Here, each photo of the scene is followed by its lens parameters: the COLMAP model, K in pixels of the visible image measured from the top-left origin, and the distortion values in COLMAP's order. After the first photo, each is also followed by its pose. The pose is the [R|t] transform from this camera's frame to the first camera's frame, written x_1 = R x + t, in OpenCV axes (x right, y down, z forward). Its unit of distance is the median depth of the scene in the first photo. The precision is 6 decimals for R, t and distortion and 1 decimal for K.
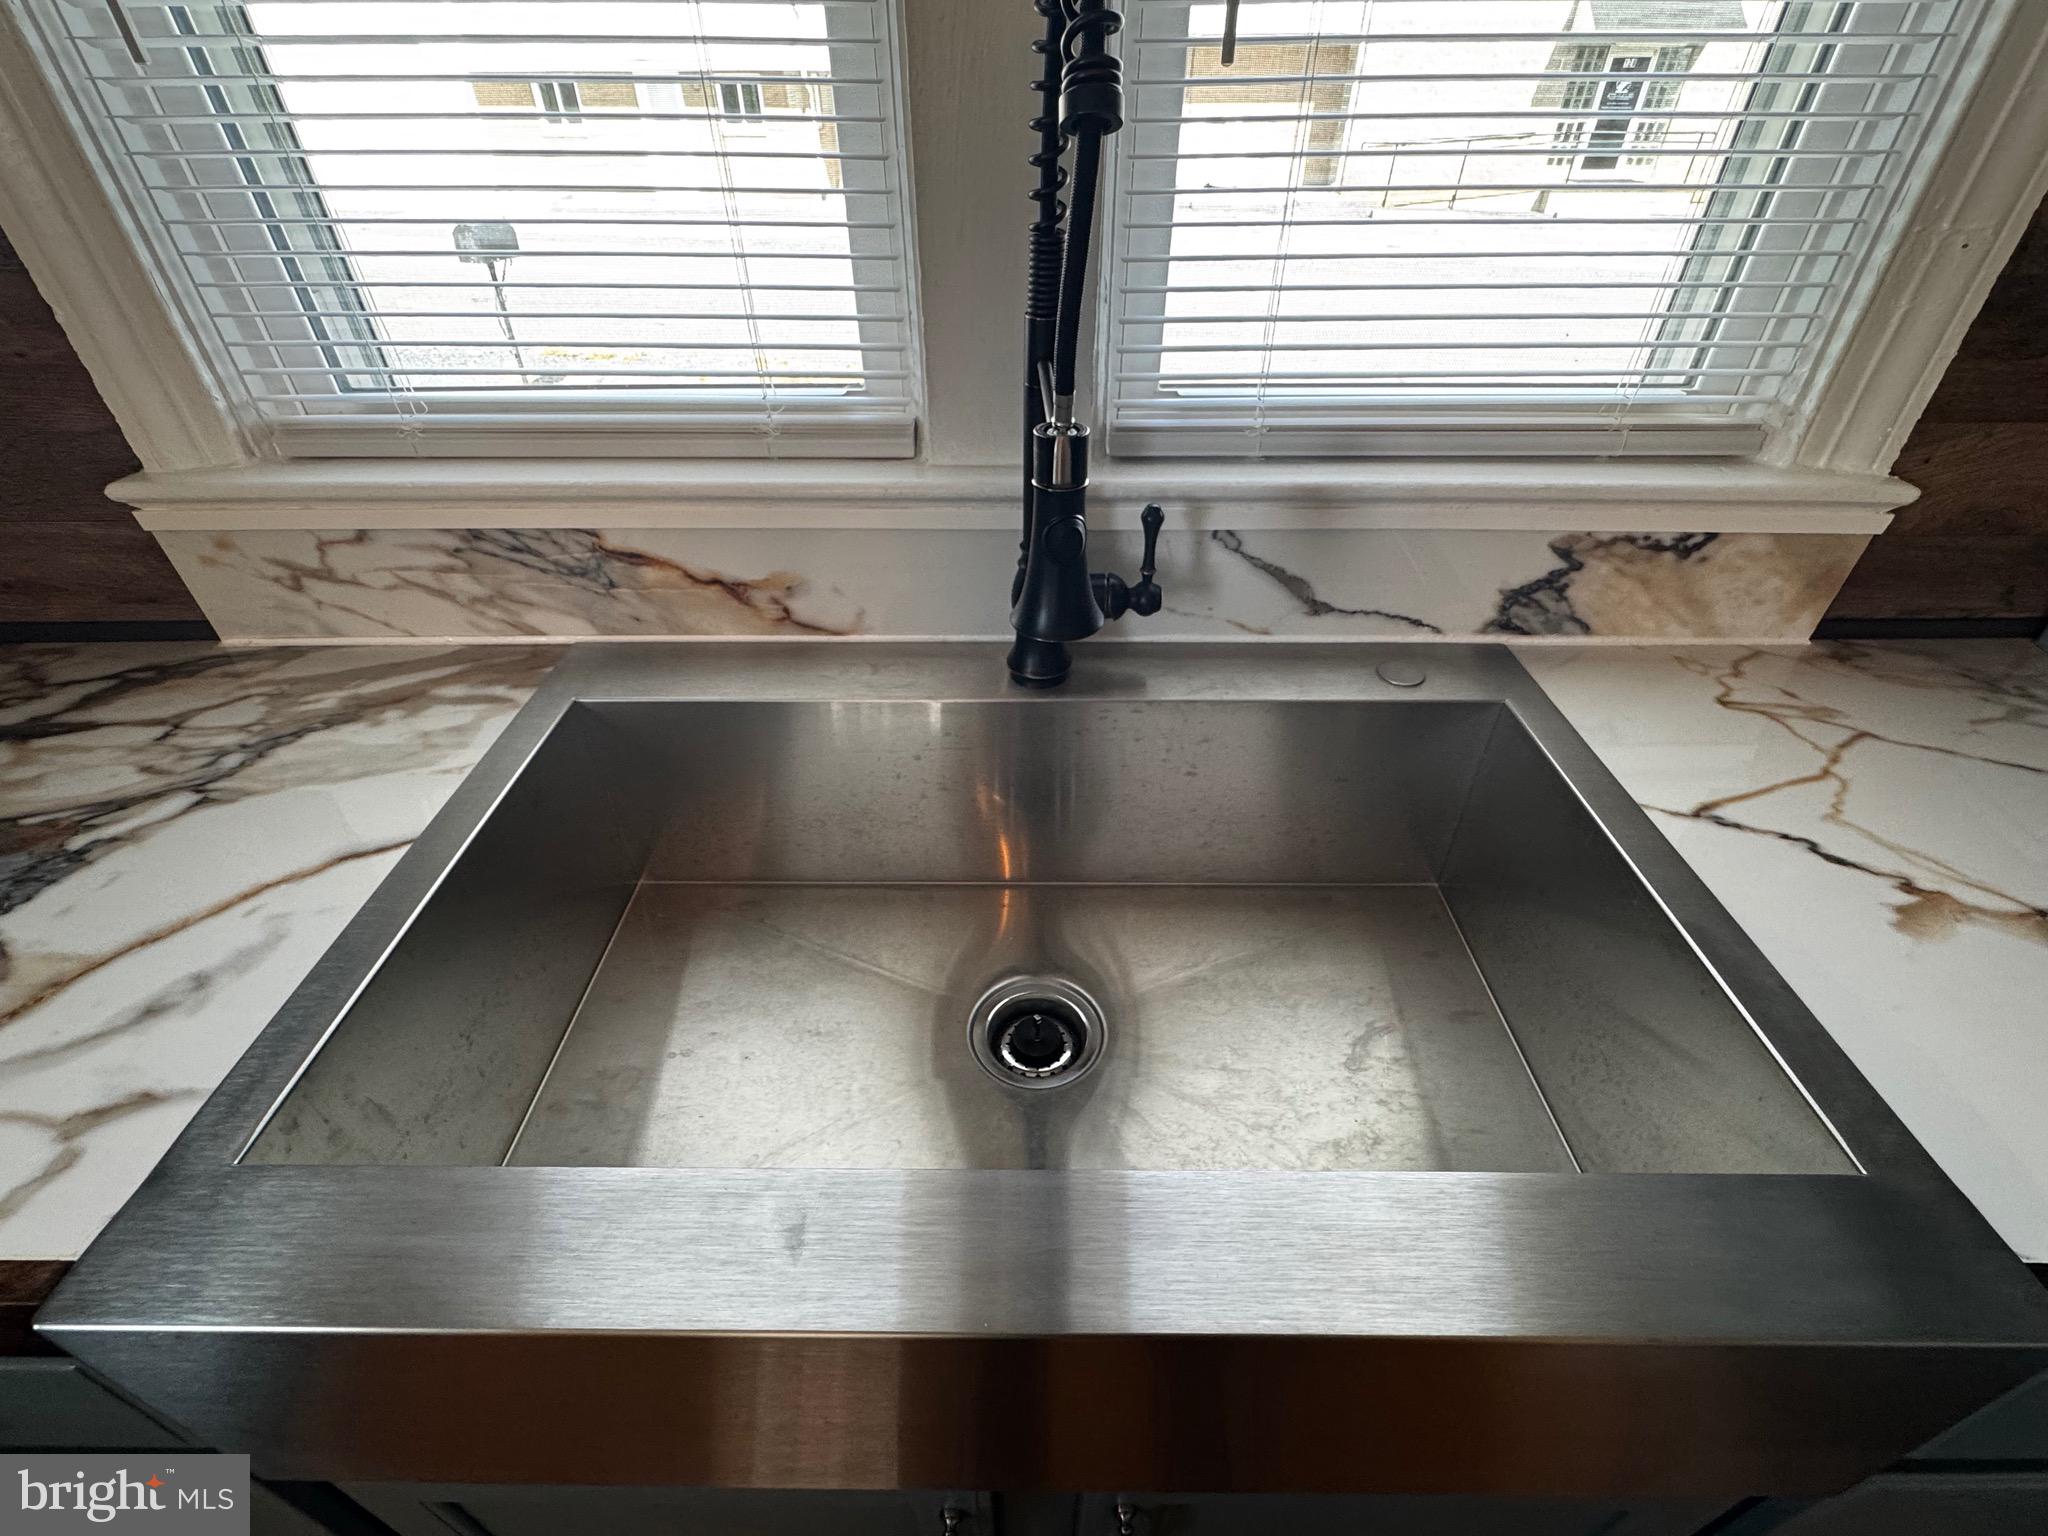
lens RADIAL K [[922.6, 0, 1026.2], [0, 922.6, 767.2], [0, 0, 1]] dist [-0.002258, 0.000802]
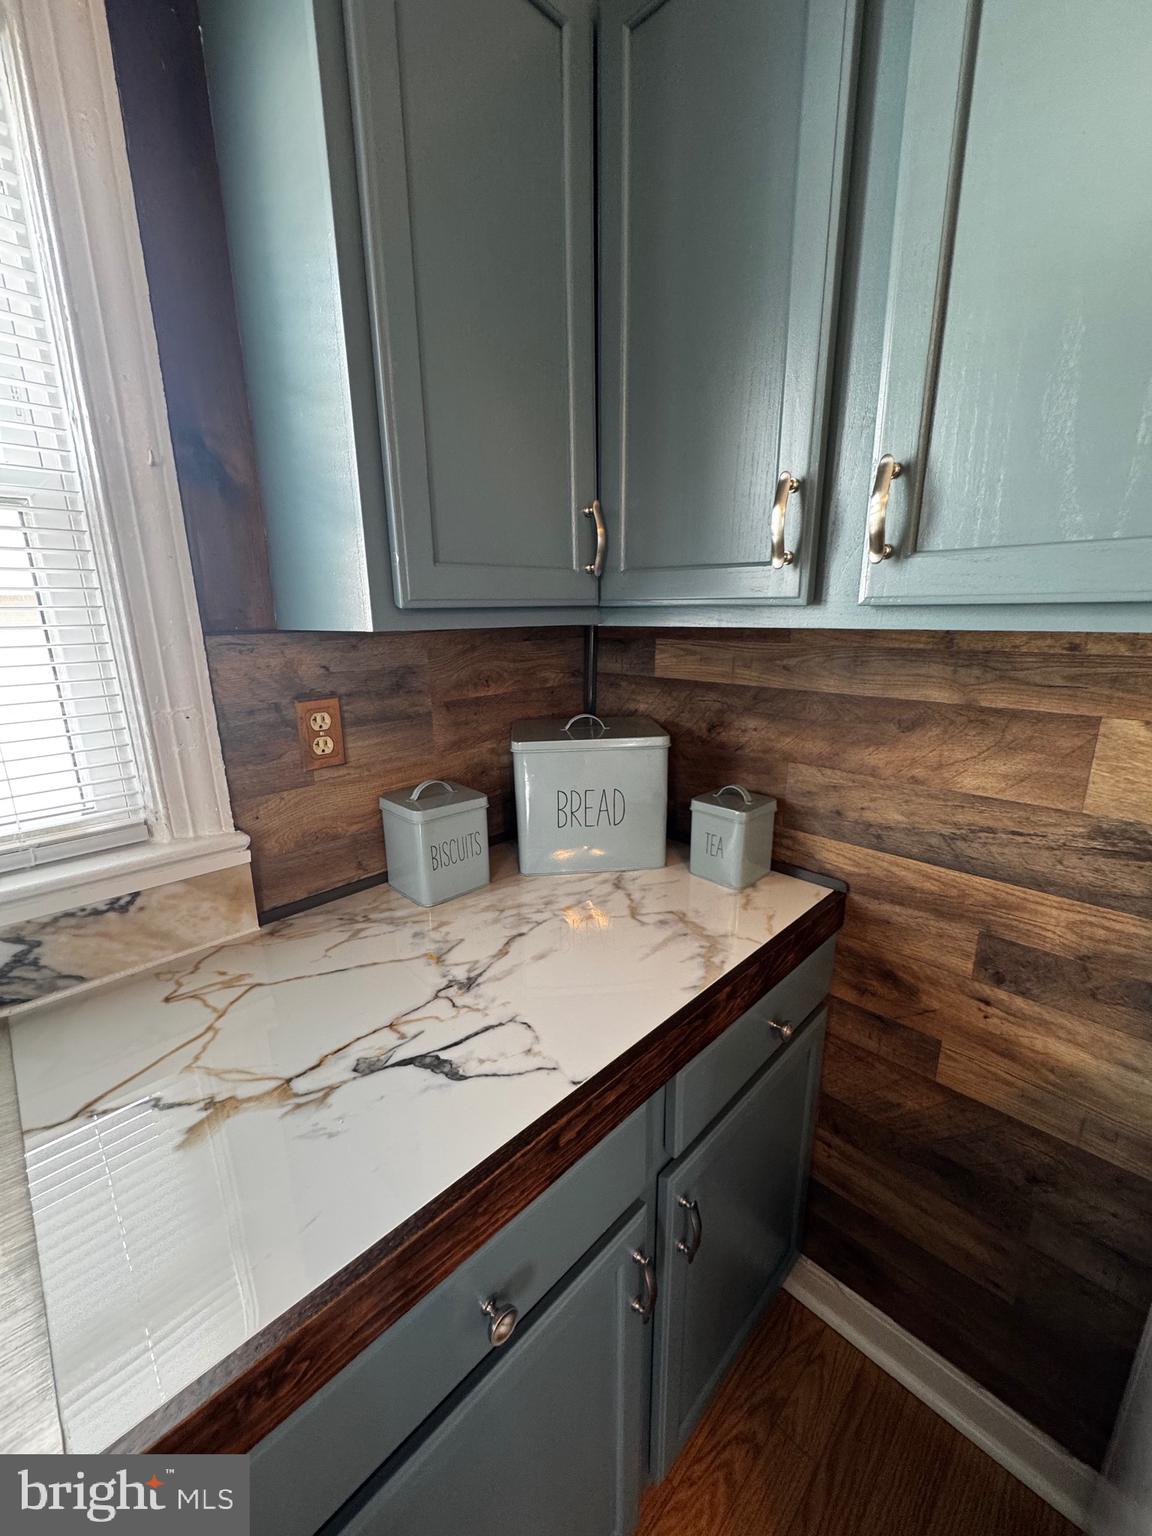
lens RADIAL K [[614.3, 0, 573.1], [0, 614.3, 768.9], [0, 0, 1]] dist [-0.000300, 0.000110]
pose [[0.709877, -0.185646, 0.679419, 0.602699], [0.431992, 0.876650, -0.211820, 0.089456], [-0.556289, 0.443869, 0.702511, -0.189290]]
